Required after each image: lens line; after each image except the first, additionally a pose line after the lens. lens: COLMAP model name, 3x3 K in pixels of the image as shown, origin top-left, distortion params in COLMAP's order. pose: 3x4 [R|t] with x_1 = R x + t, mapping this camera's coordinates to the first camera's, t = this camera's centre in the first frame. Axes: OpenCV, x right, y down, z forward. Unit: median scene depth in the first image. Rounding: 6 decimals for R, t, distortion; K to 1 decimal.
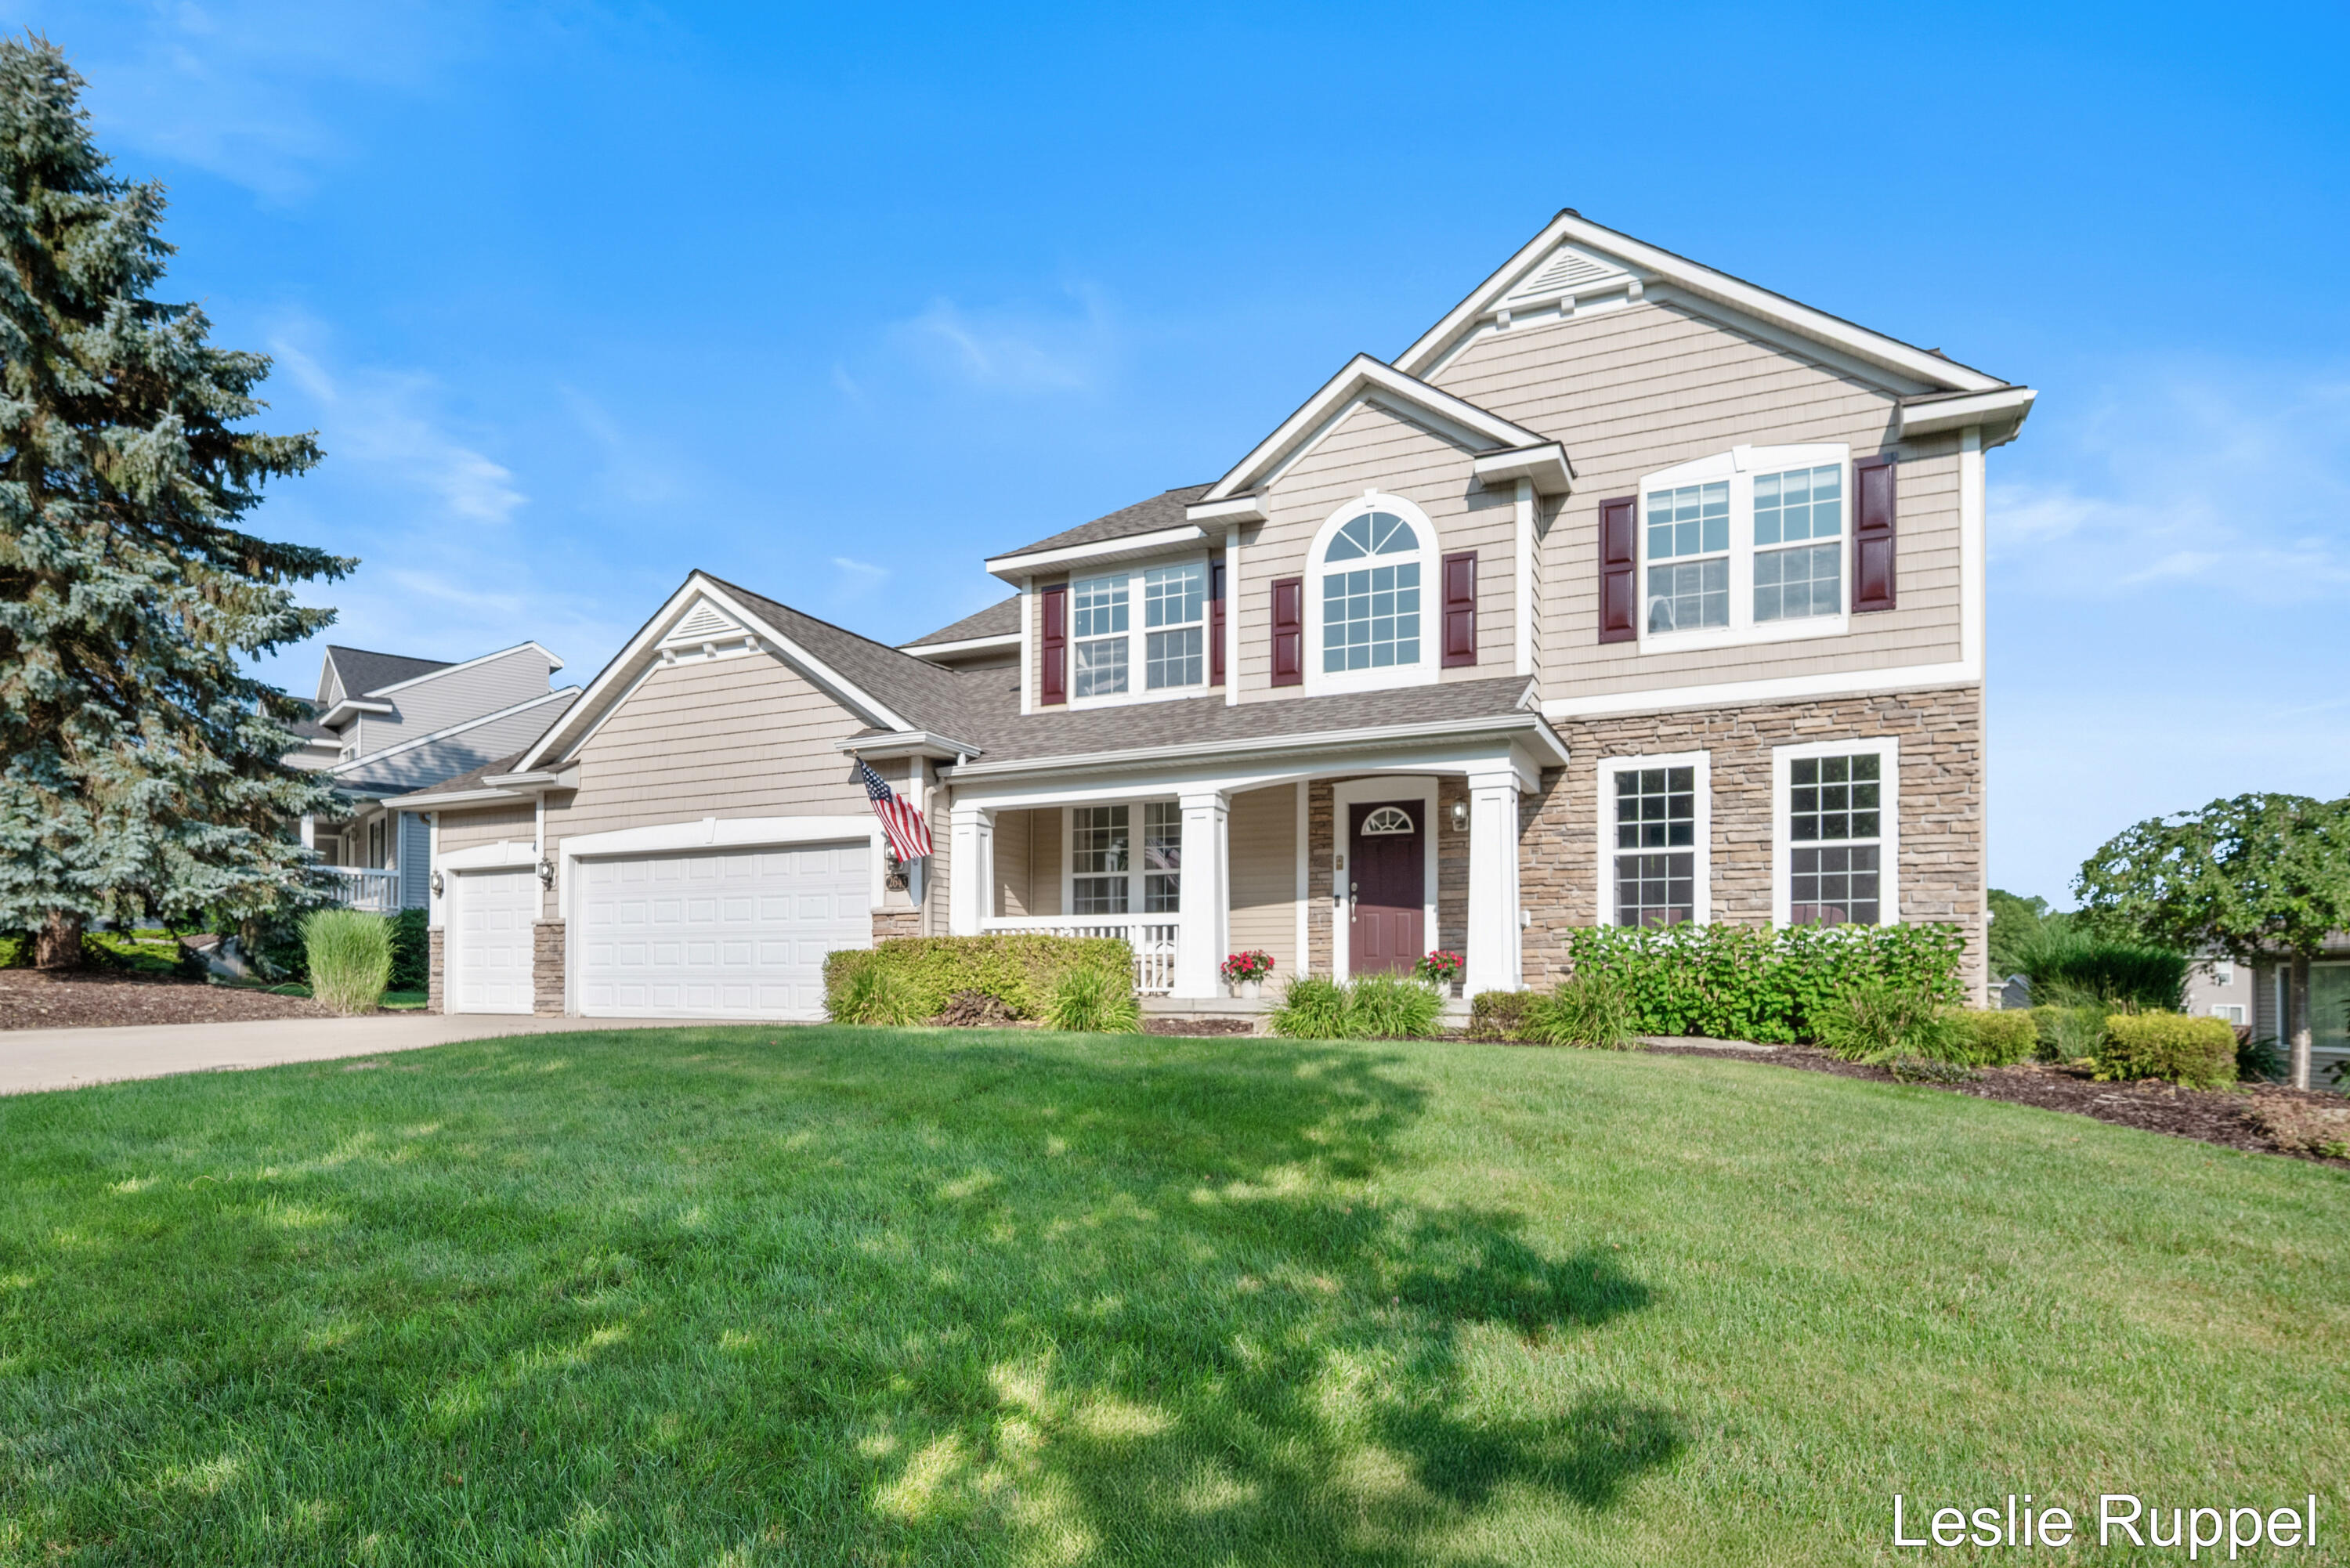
lens RADIAL K [[1100.8, 0, 1175.0], [0, 1100.8, 784.0], [0, 0, 1]] dist [0.002547, -0.000078]
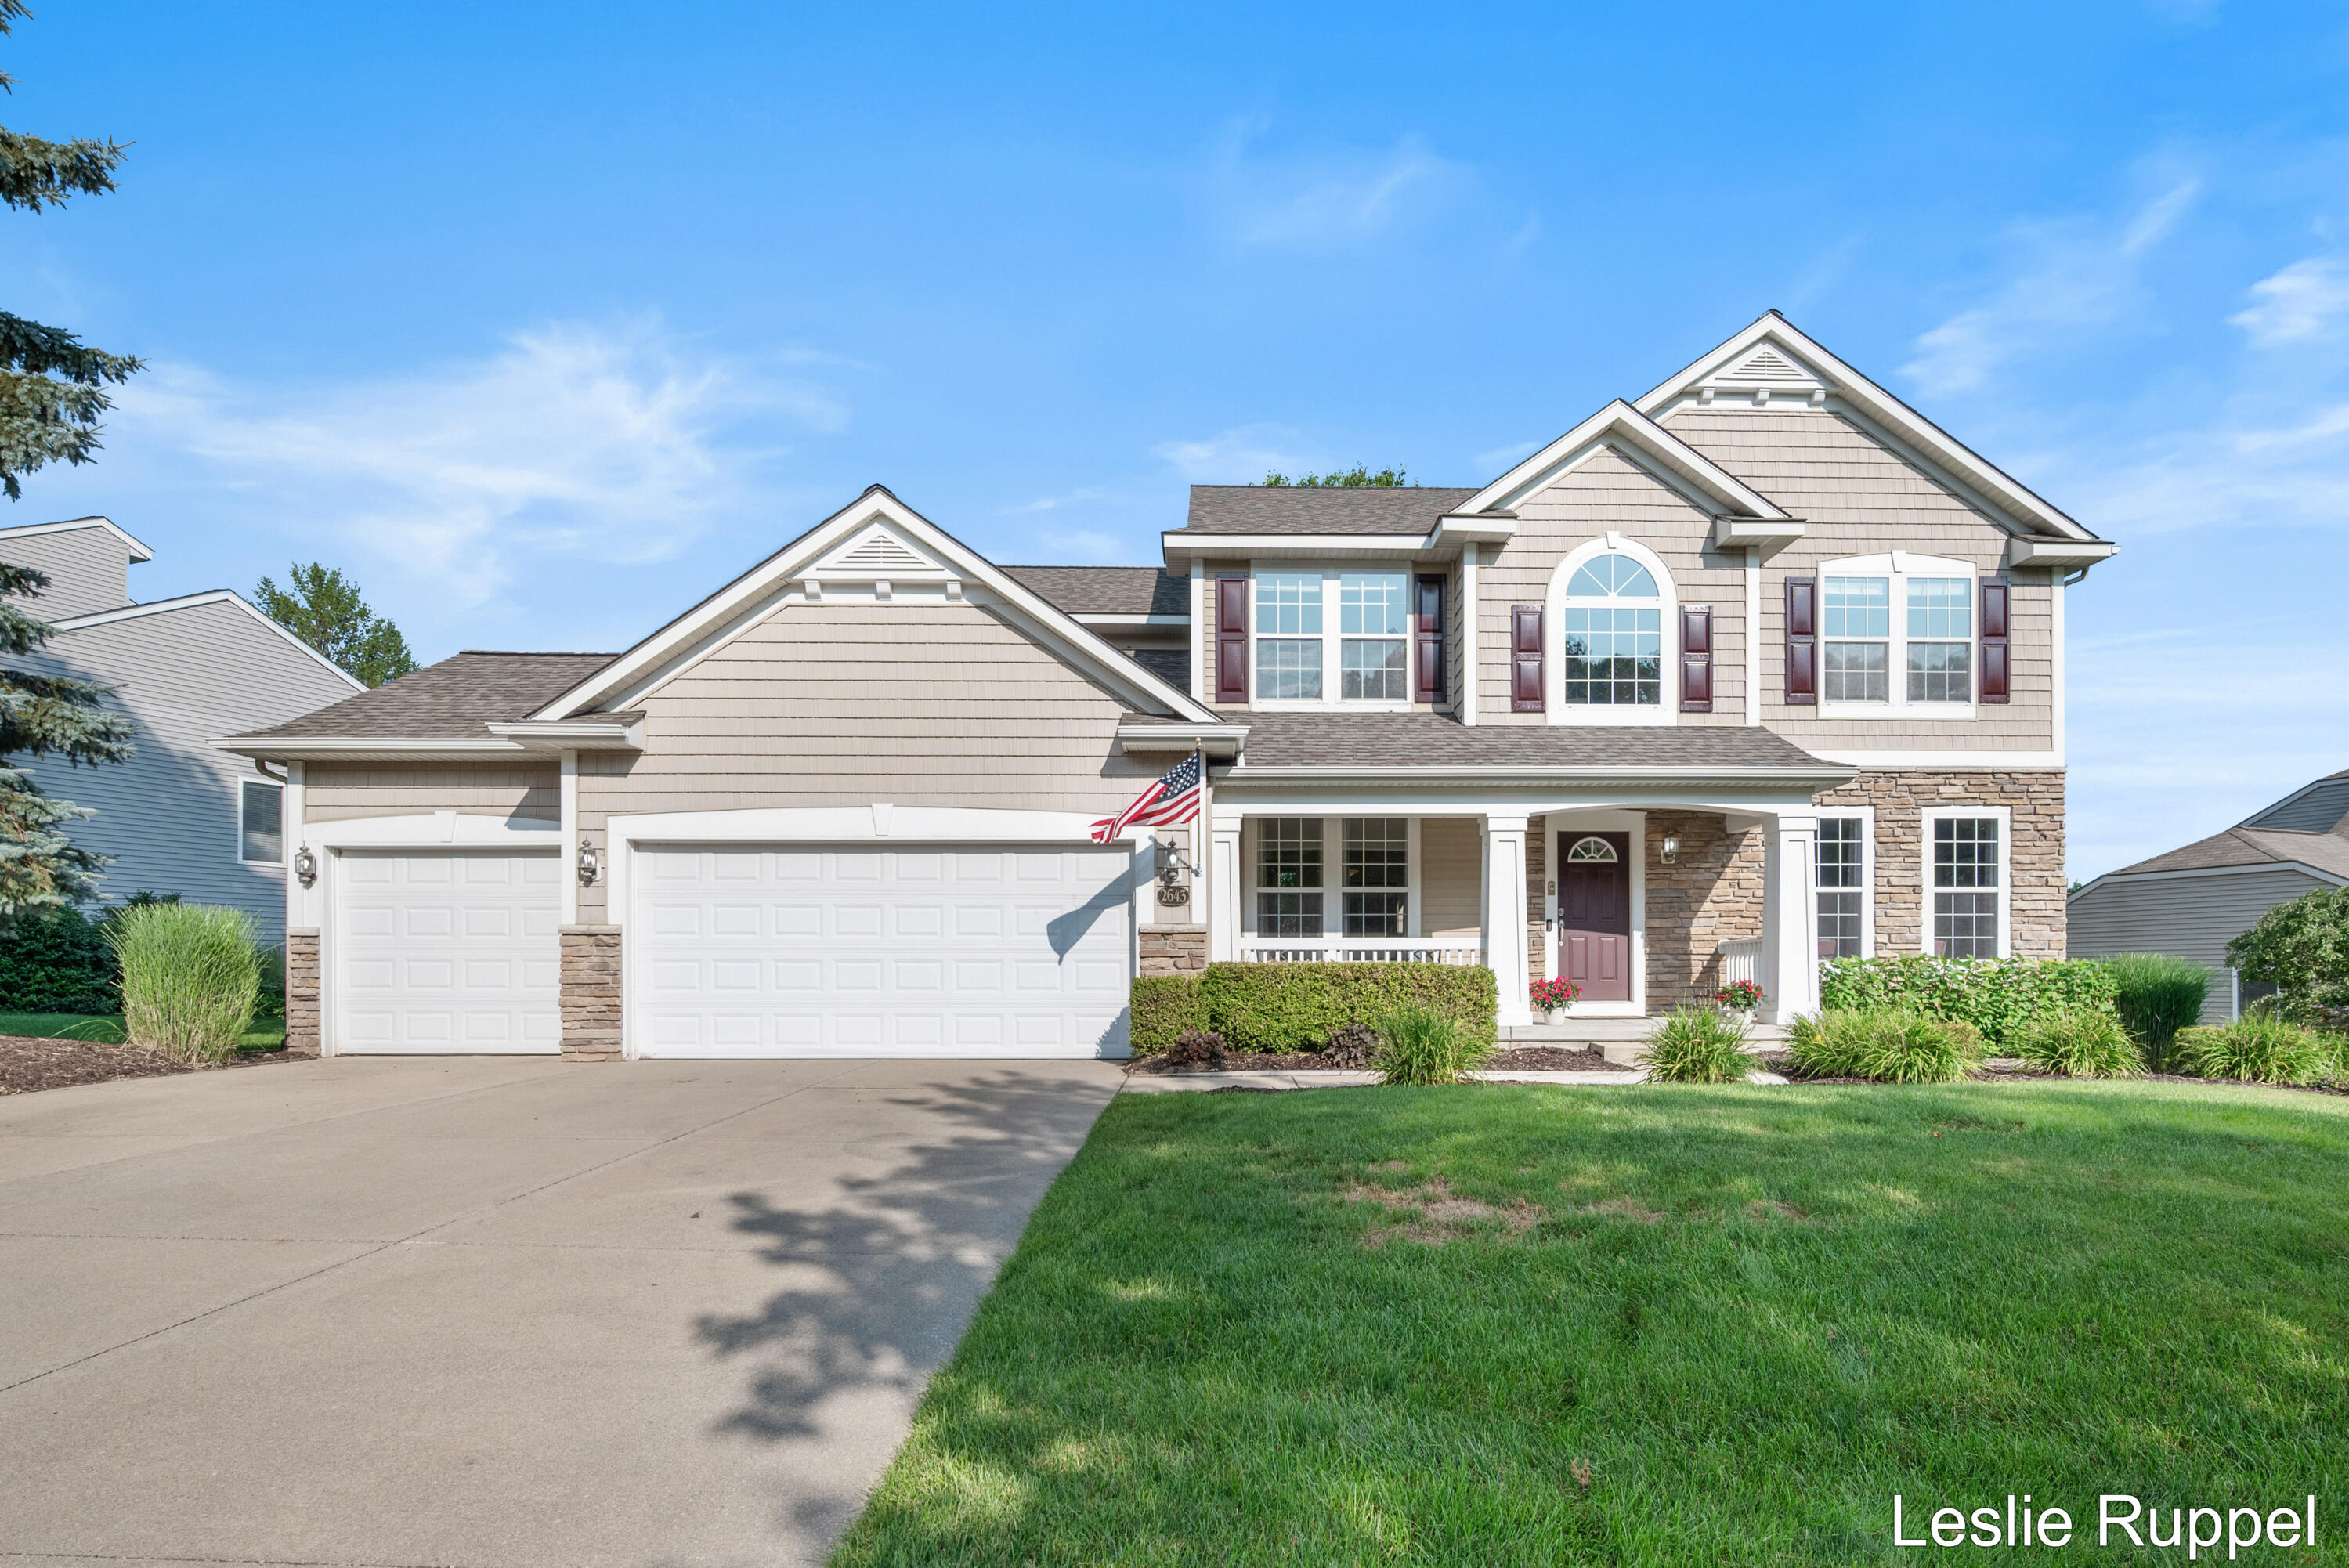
lens RADIAL K [[1029.9, 0, 1175.8], [0, 1029.9, 813.5], [0, 0, 1]] dist [0.000246, 0.000410]
pose [[0.914271, 0.059877, 0.400653, -0.577006], [-0.070989, 0.997393, 0.012935, 0.014498], [-0.398834, -0.040268, 0.916139, 0.265027]]
